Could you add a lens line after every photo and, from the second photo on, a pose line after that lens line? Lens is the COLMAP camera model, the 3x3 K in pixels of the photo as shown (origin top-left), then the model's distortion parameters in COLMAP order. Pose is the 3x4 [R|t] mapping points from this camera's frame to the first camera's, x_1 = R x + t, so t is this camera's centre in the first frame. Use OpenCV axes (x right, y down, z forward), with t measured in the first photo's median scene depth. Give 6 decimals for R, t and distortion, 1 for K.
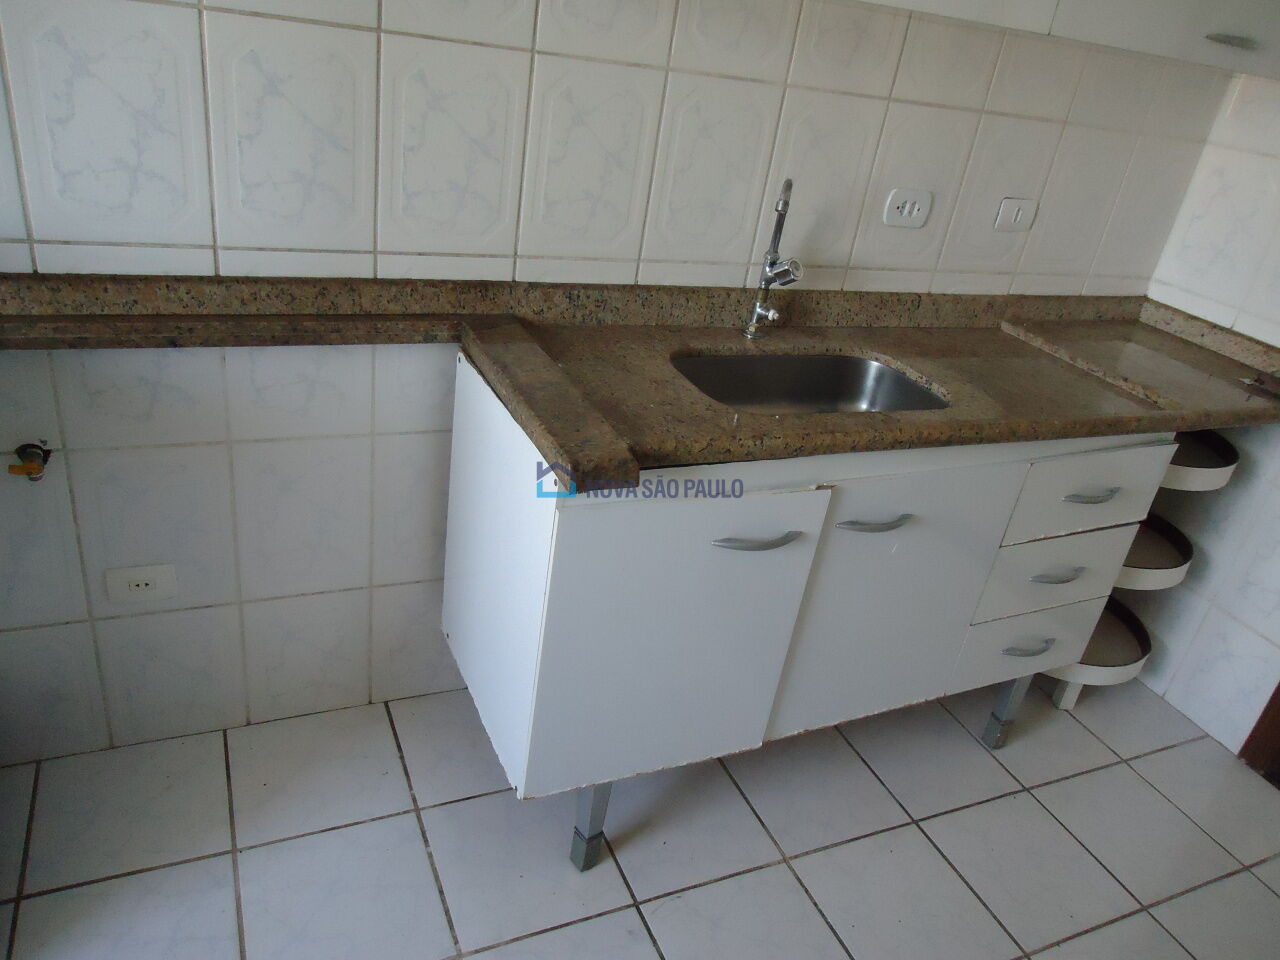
lens RADIAL K [[919.7, 0, 640.0], [0, 919.7, 480.0], [0, 0, 1]] dist [-0.003626, -0.002645]
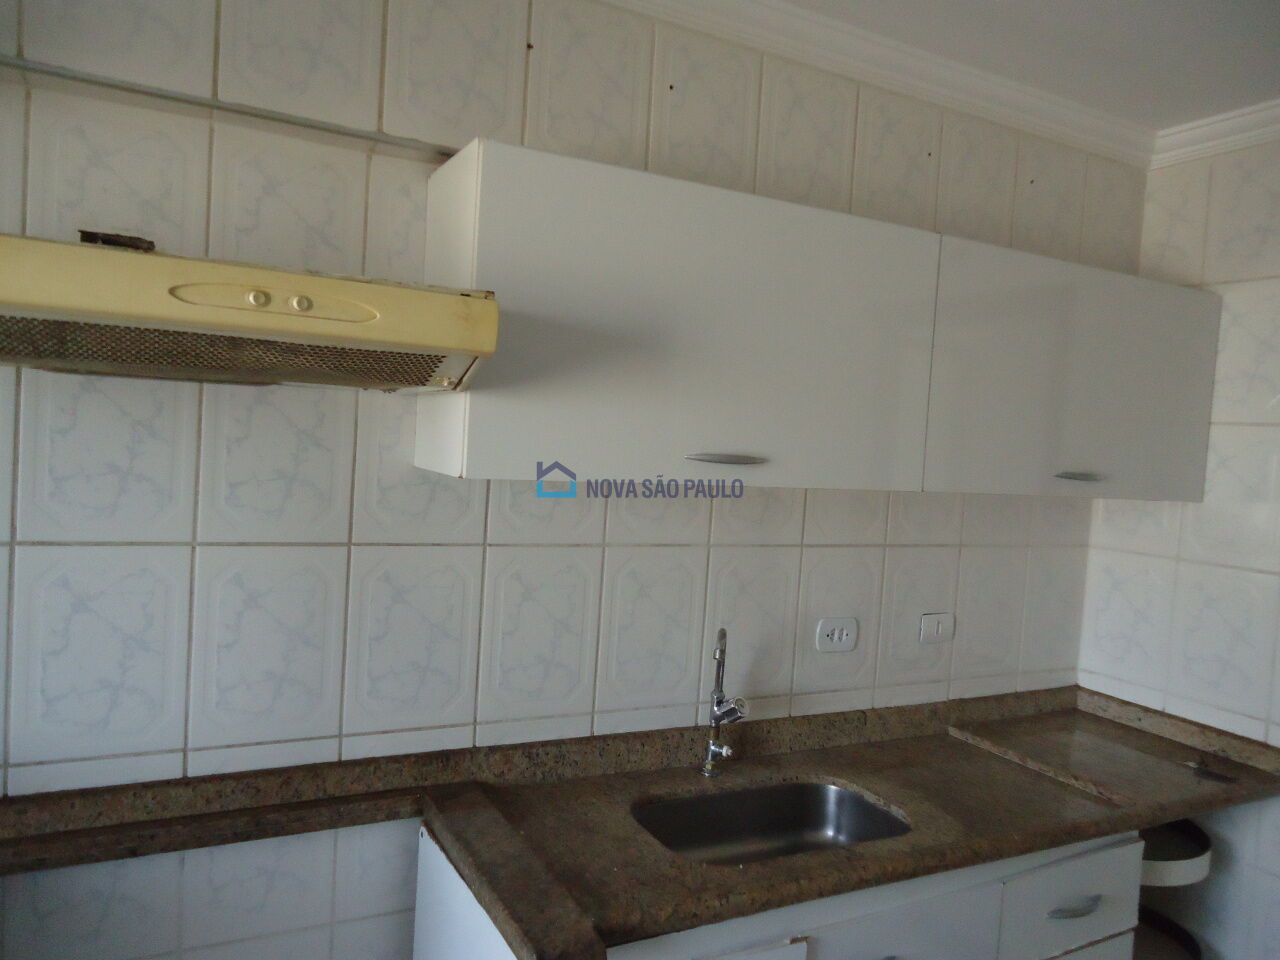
lens RADIAL K [[929.6, 0, 641.8], [0, 929.6, 476.5], [0, 0, 1]] dist [-0.004706, -0.000242]
pose [[0.994793, -0.085014, 0.056216, 0.018149], [0.100577, 0.908079, -0.406542, -0.047697], [-0.016487, 0.410079, 0.911901, -0.086147]]
